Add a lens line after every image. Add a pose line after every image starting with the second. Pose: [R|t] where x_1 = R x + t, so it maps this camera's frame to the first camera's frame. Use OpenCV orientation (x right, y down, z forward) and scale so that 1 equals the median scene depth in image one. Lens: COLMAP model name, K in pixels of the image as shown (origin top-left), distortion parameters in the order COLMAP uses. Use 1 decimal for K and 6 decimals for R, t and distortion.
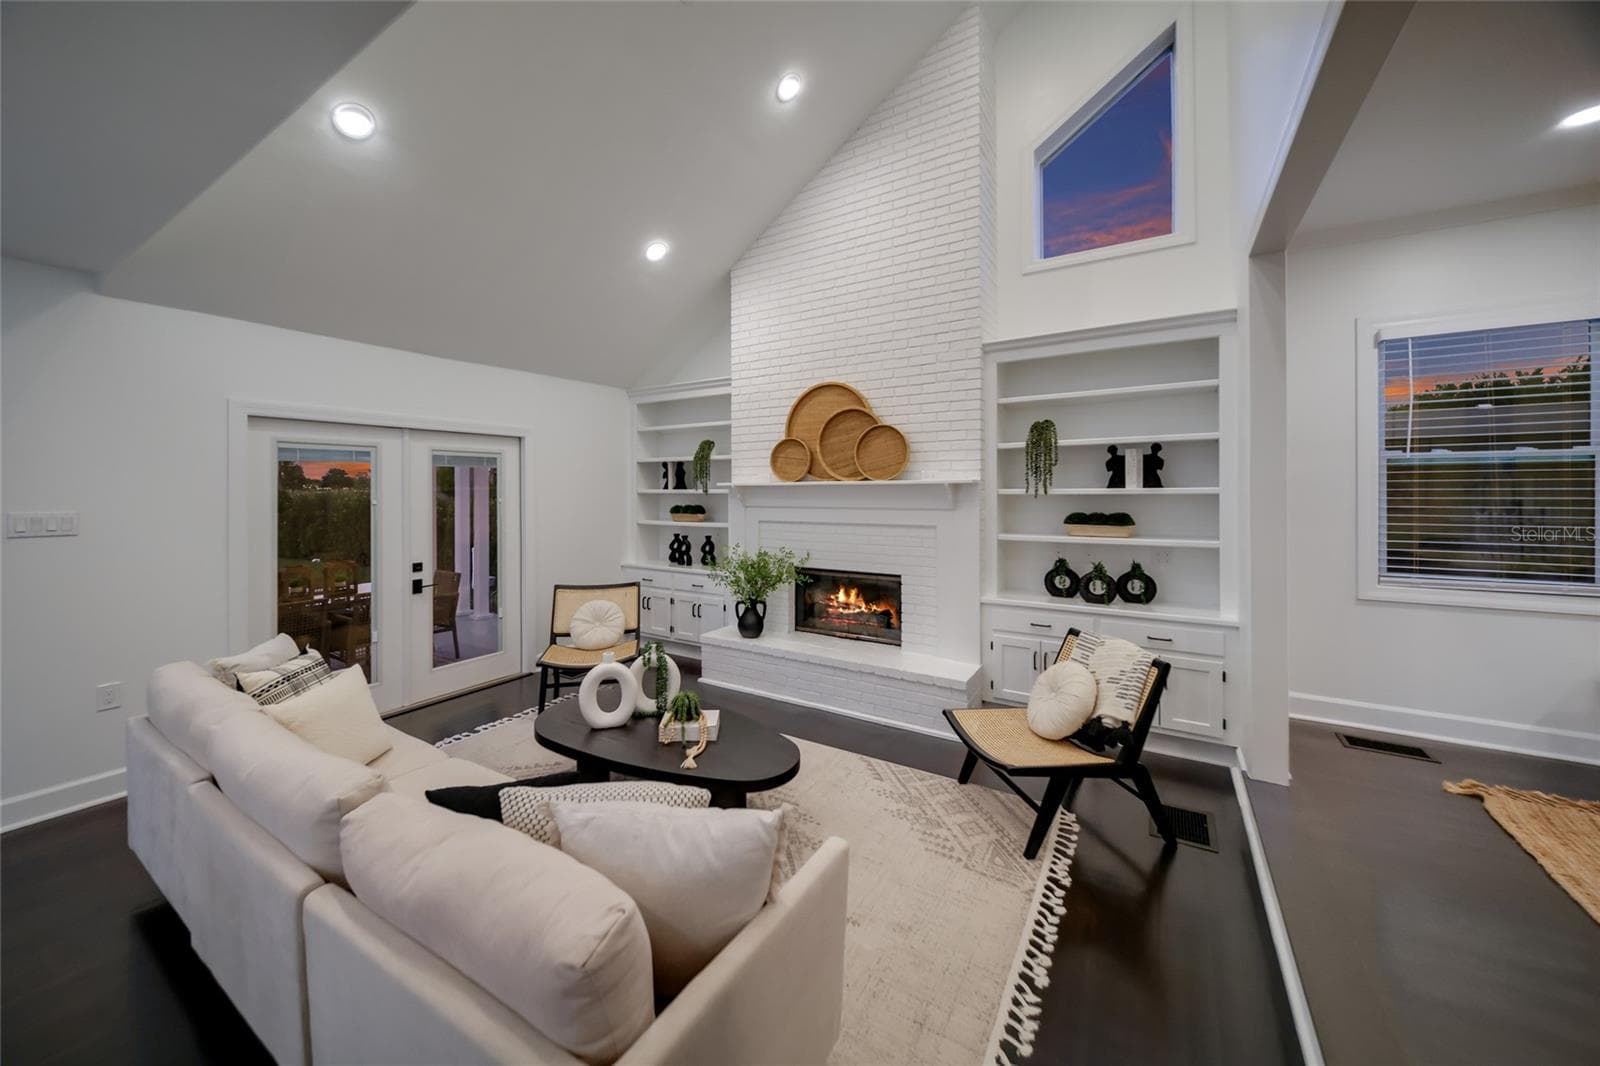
lens RADIAL K [[567.4, 0, 786.2], [0, 567.4, 493.2], [0, 0, 1]] dist [0.000076, -0.001636]
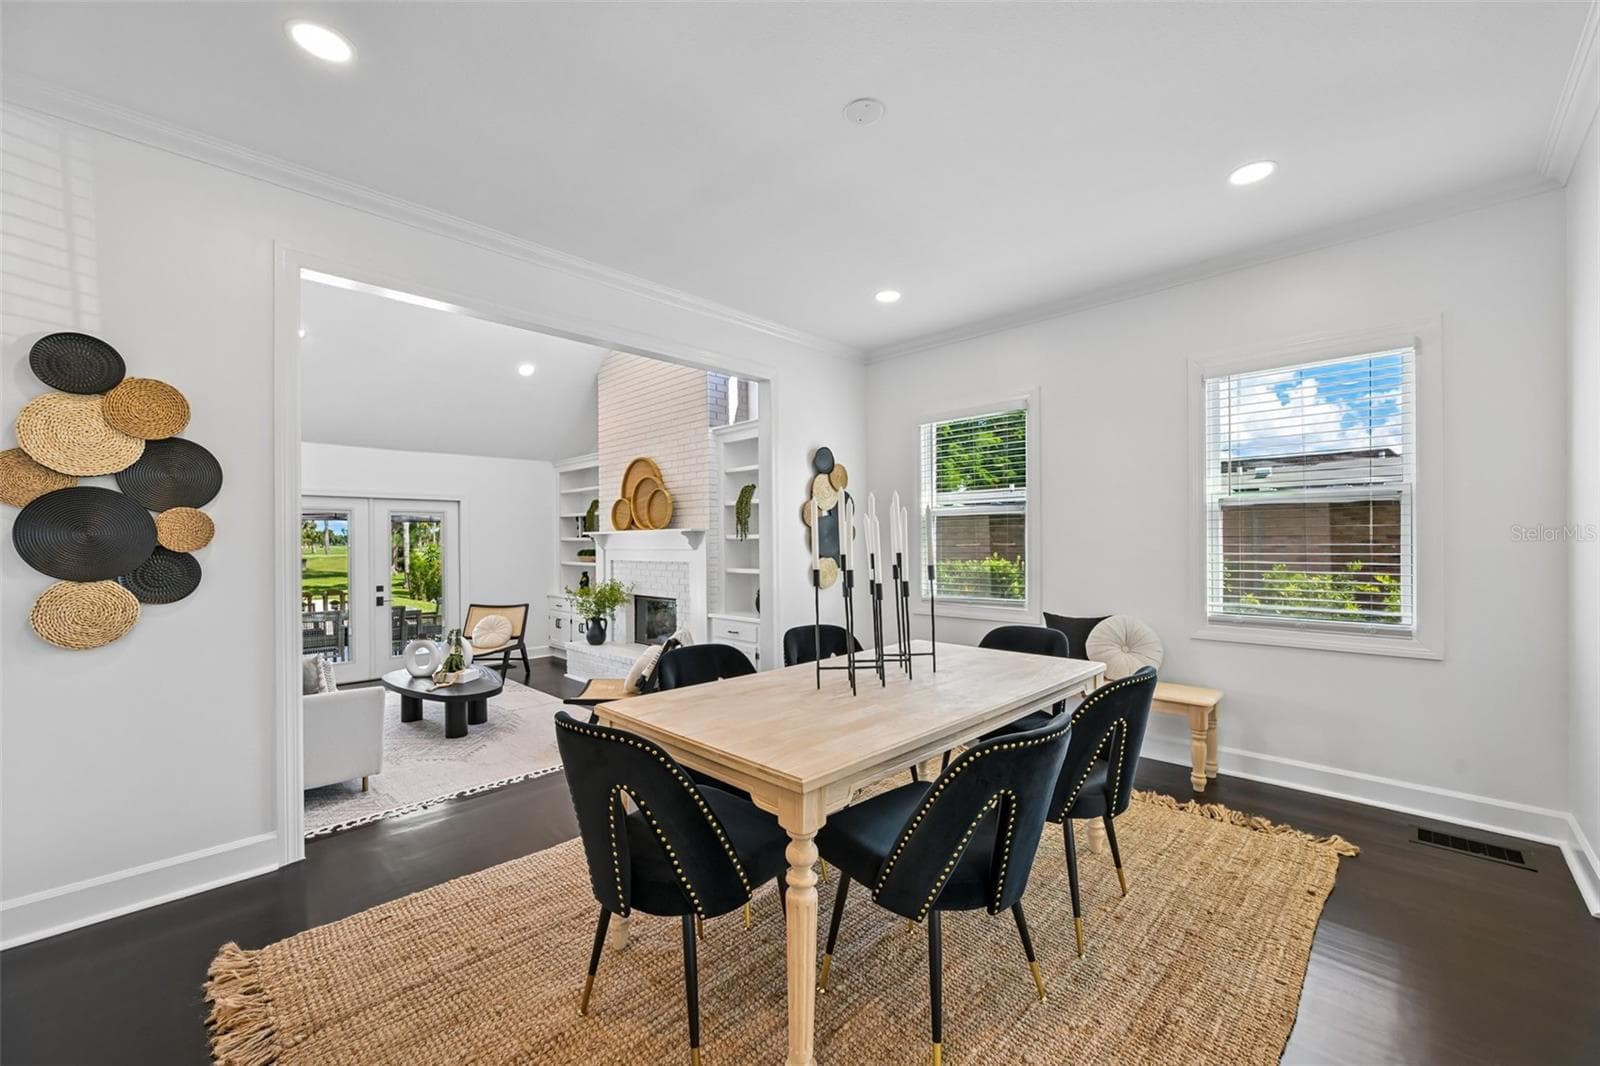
lens RADIAL K [[635.1, 0, 802.0], [0, 635.1, 532.9], [0, 0, 1]] dist [-0.004089, -0.000439]
pose [[0.976758, -0.004135, -0.214303, 0.800537], [-0.000824, 0.999734, -0.023047, 0.020239], [0.214341, 0.022688, 0.976495, -0.407979]]
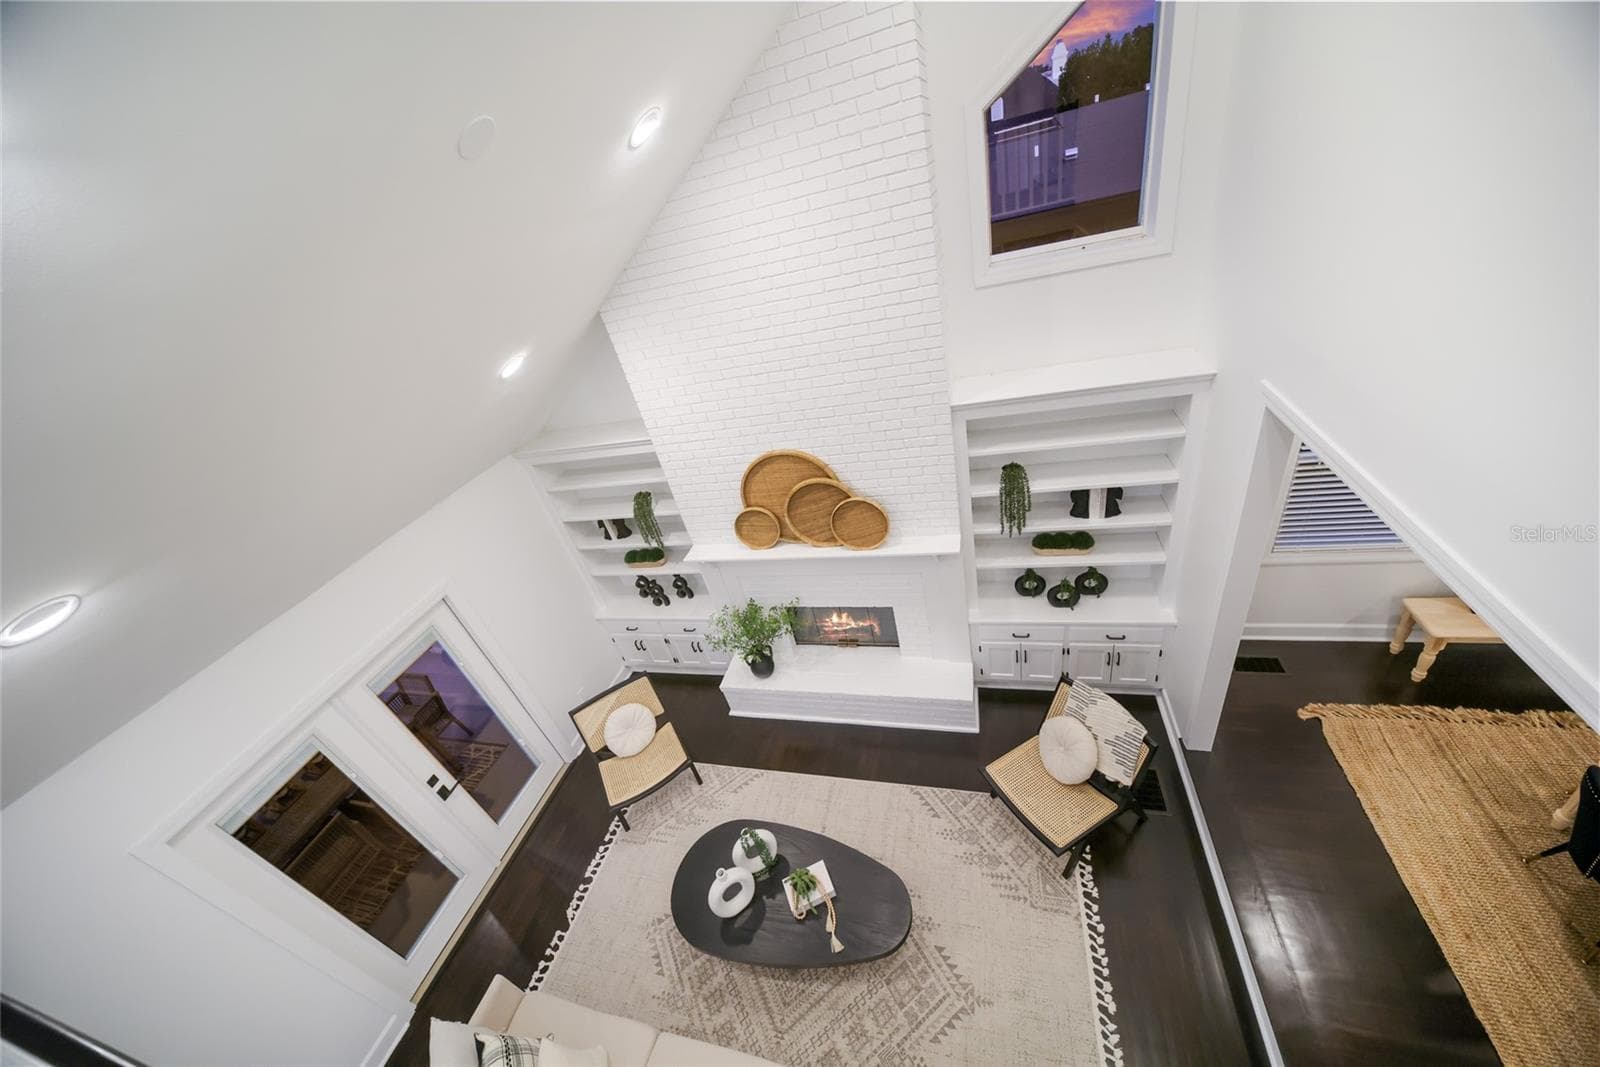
lens RADIAL K [[539.3, 0, 799.4], [0, 539.3, 530.5], [0, 0, 1]] dist [-0.000488, 0.000077]
pose [[0.930274, -0.337498, 0.143825, -0.061848], [0.222844, 0.831263, 0.509257, -0.536359], [-0.291430, -0.441698, 0.848511, 0.231086]]
